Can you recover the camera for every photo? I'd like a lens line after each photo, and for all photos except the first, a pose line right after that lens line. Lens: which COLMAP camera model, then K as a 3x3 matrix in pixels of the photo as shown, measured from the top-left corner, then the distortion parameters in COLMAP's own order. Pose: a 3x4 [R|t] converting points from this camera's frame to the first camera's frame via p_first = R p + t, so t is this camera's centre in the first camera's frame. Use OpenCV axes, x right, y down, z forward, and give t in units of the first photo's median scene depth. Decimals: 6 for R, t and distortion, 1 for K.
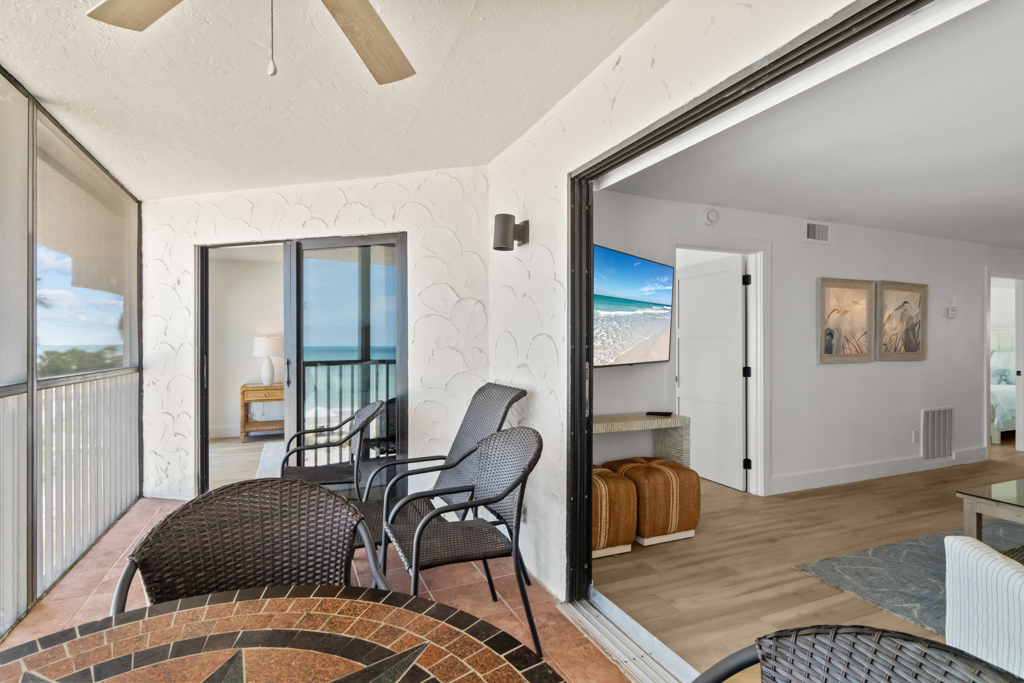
lens RADIAL K [[488.8, 0, 490.0], [0, 488.8, 339.5], [0, 0, 1]] dist [0.002239, -0.000025]
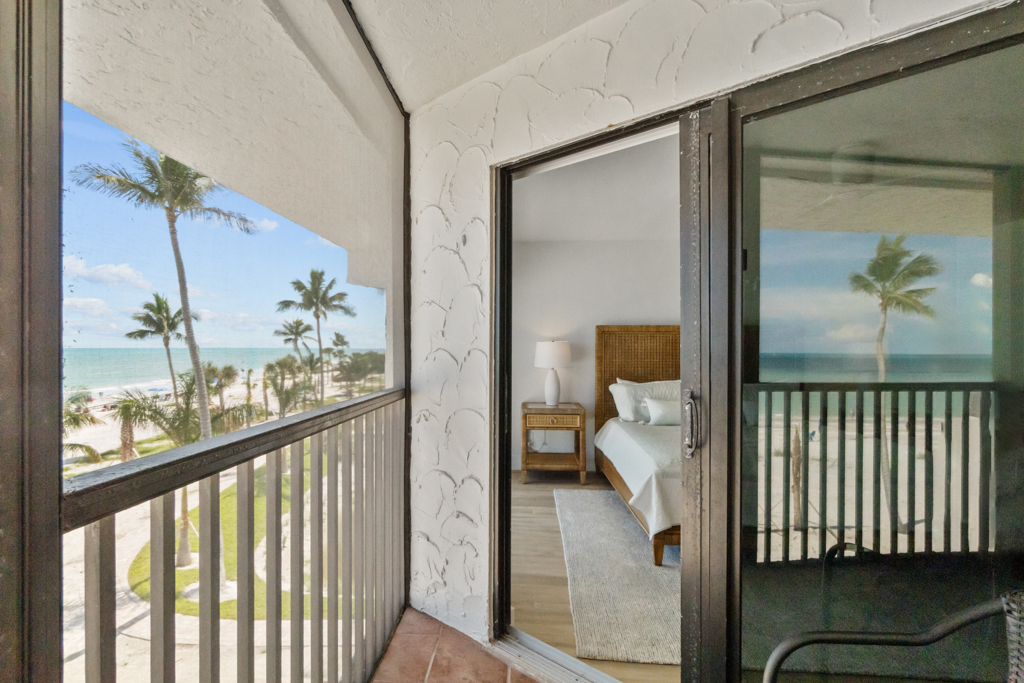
lens RADIAL K [[488.8, 0, 490.0], [0, 488.8, 339.5], [0, 0, 1]] dist [0.002239, -0.000025]
pose [[0.894374, -0.002671, -0.447313, -0.355929], [-0.001882, 0.999951, -0.009734, 0.000191], [0.447317, 0.009548, 0.894325, 0.509276]]
